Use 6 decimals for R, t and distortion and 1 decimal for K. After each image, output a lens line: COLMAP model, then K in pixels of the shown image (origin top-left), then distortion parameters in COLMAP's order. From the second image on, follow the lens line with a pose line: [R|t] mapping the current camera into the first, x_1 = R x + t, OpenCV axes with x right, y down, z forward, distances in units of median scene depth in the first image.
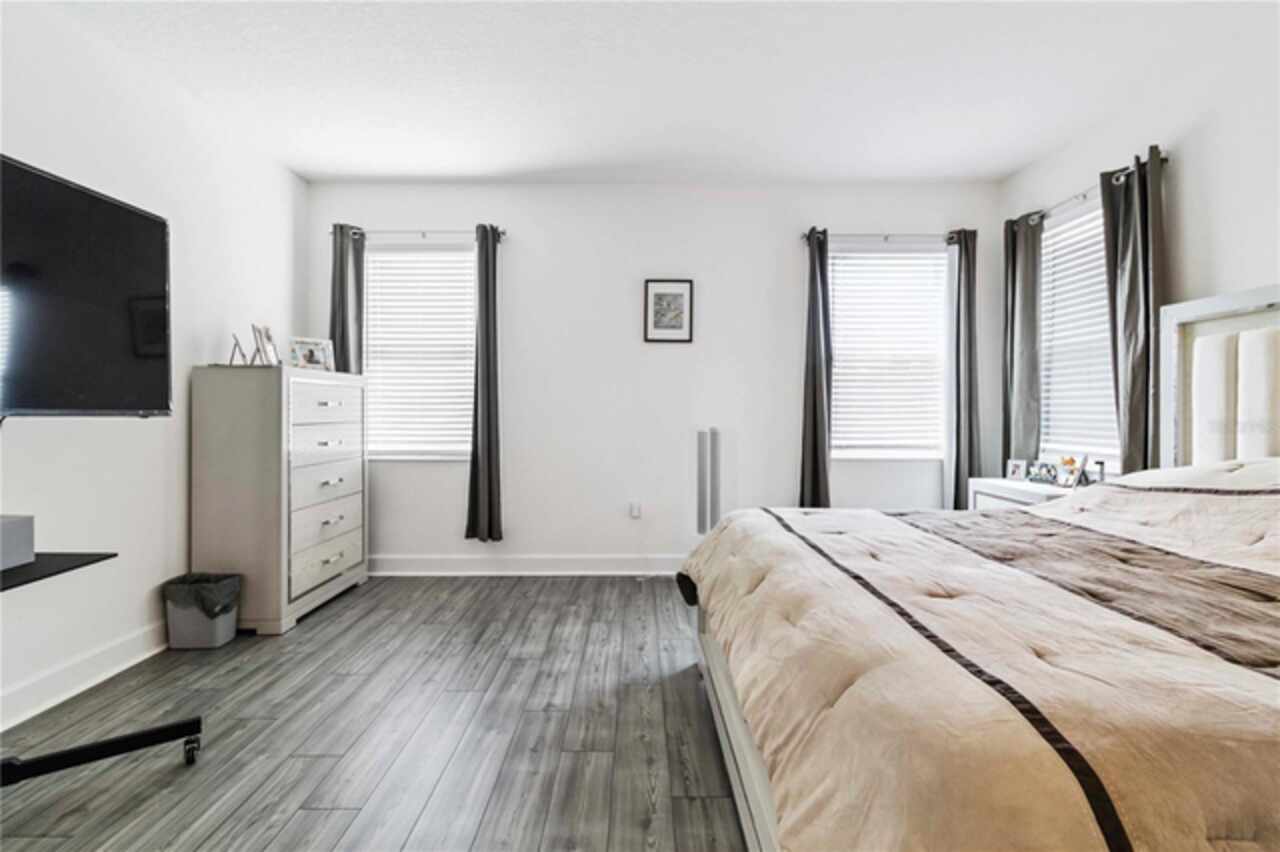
lens RADIAL K [[595.9, 0, 641.6], [0, 595.9, 412.3], [0, 0, 1]] dist [0.001508, 0.000130]
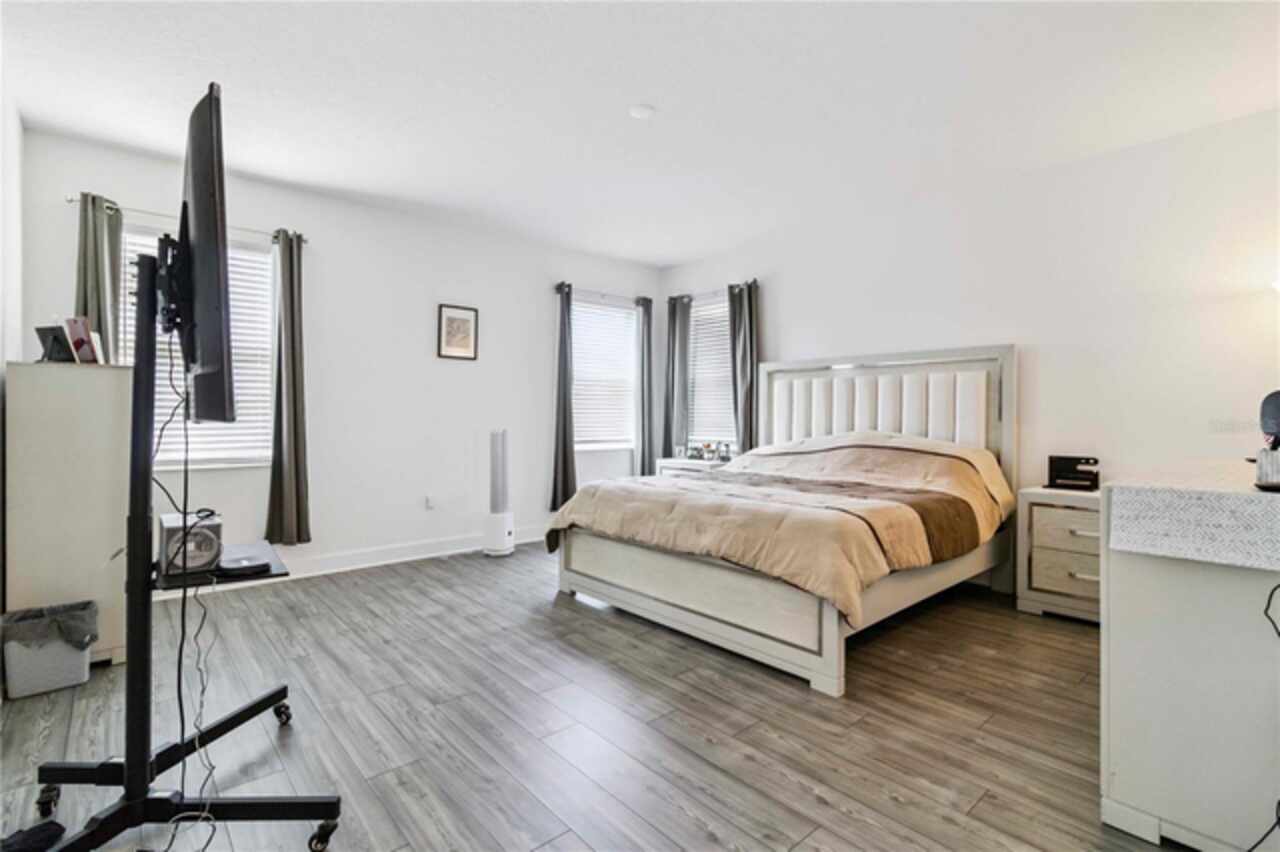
lens RADIAL K [[595.9, 0, 638.1], [0, 595.9, 426.3], [0, 0, 1]] dist [0.001508, 0.000130]
pose [[0.757848, -0.010581, 0.652345, -0.553077], [-0.000840, 0.999852, 0.017193, -0.003454], [-0.652430, -0.013578, 0.757727, -0.173140]]
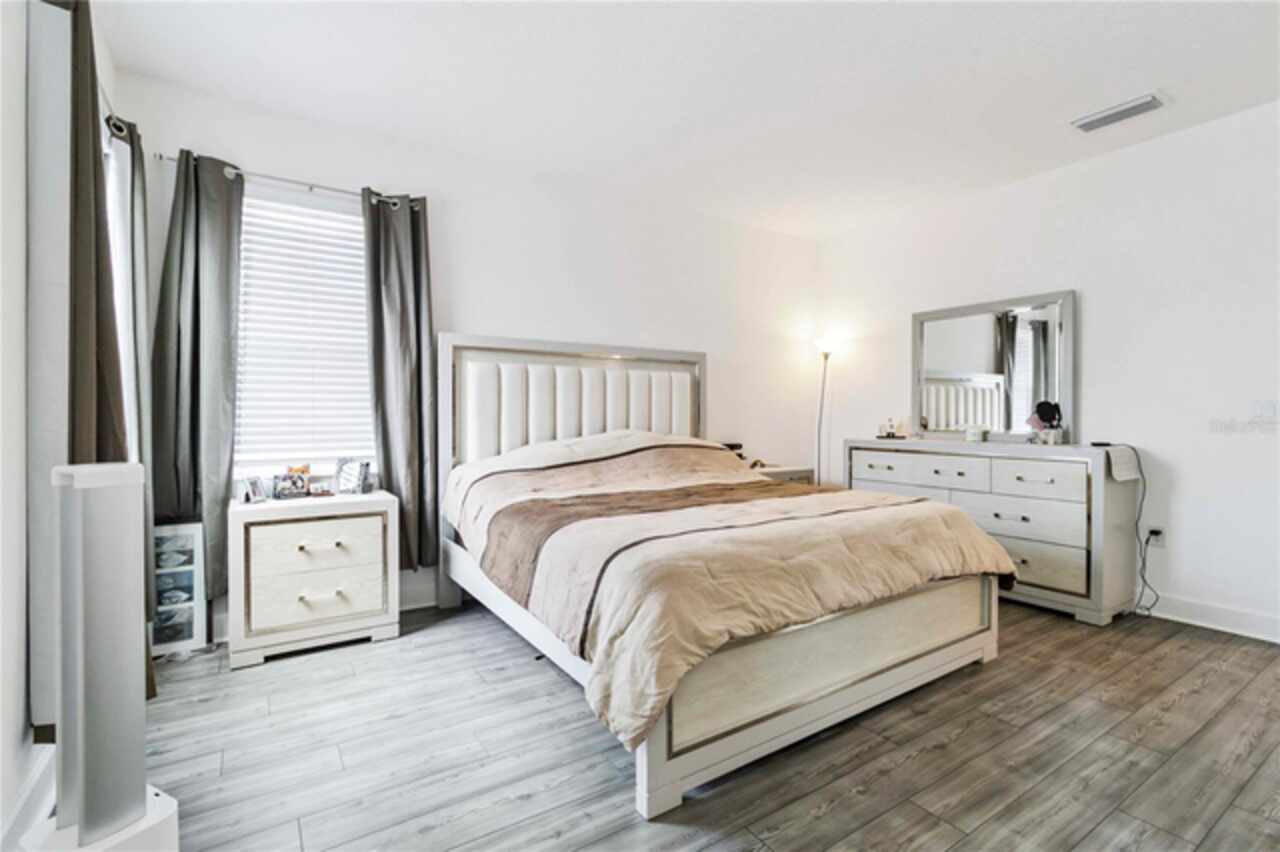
lens RADIAL K [[595.9, 0, 637.0], [0, 595.9, 421.8], [0, 0, 1]] dist [0.001508, 0.000130]
pose [[-0.545793, -0.012071, 0.837833, -0.327217], [0.001613, 0.999879, 0.015456, -0.004509], [-0.837918, 0.009787, -0.545708, 1.055358]]
